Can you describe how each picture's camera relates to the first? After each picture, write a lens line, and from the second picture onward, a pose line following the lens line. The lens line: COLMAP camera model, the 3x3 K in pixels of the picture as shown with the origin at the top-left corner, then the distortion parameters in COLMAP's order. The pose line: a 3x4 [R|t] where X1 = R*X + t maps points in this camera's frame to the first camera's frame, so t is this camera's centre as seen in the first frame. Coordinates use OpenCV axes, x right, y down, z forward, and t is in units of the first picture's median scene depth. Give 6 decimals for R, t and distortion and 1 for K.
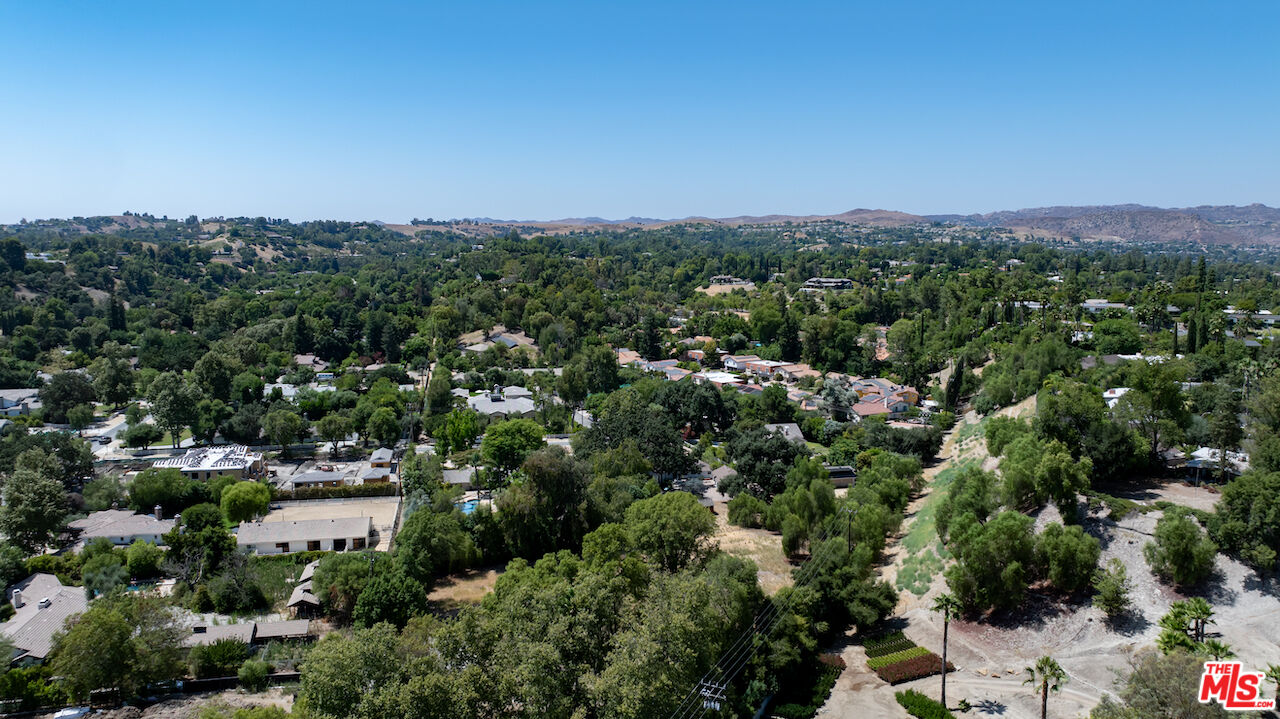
lens RADIAL K [[897.0, 0, 640.9], [0, 897.0, 355.1], [0, 0, 1]] dist [-0.034696, 0.036181]
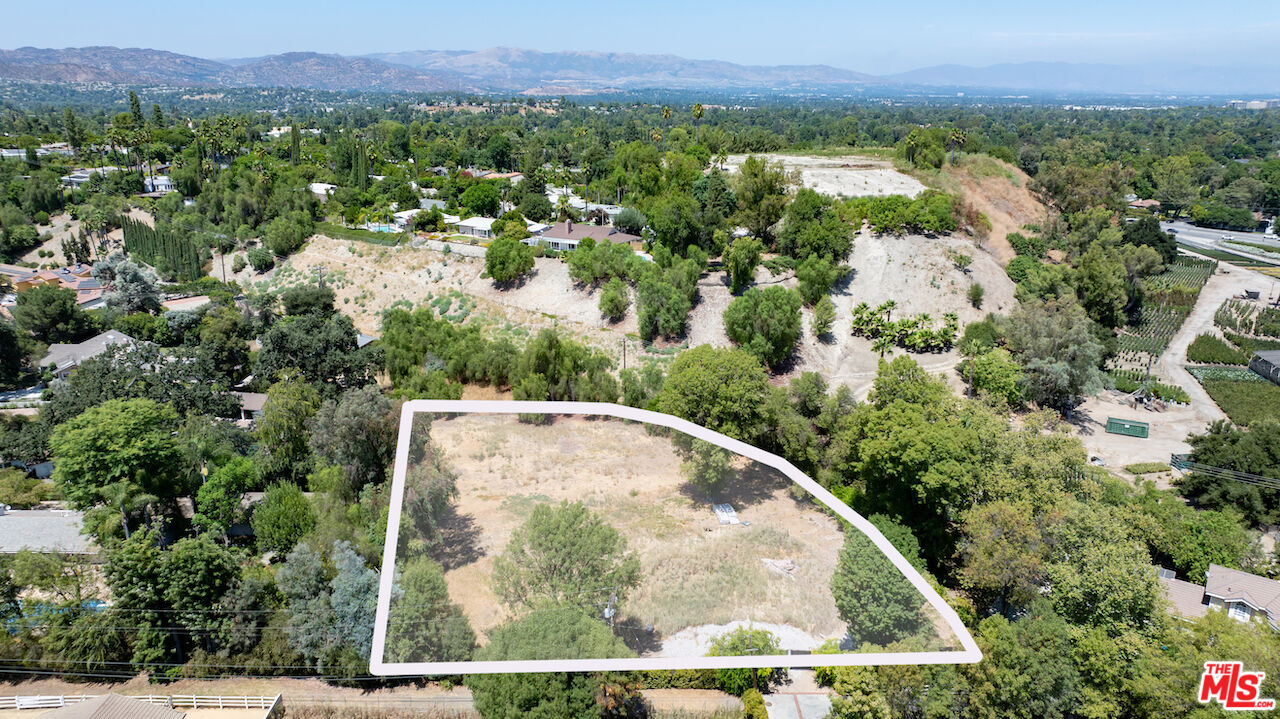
lens RADIAL K [[897.0, 0, 642.4], [0, 897.0, 359.6], [0, 0, 1]] dist [-0.034696, 0.036181]
pose [[0.205218, -0.280130, 0.937770, -0.257167], [0.114154, 0.958475, 0.261333, -0.023110], [-0.972036, 0.053420, 0.228675, 0.274860]]
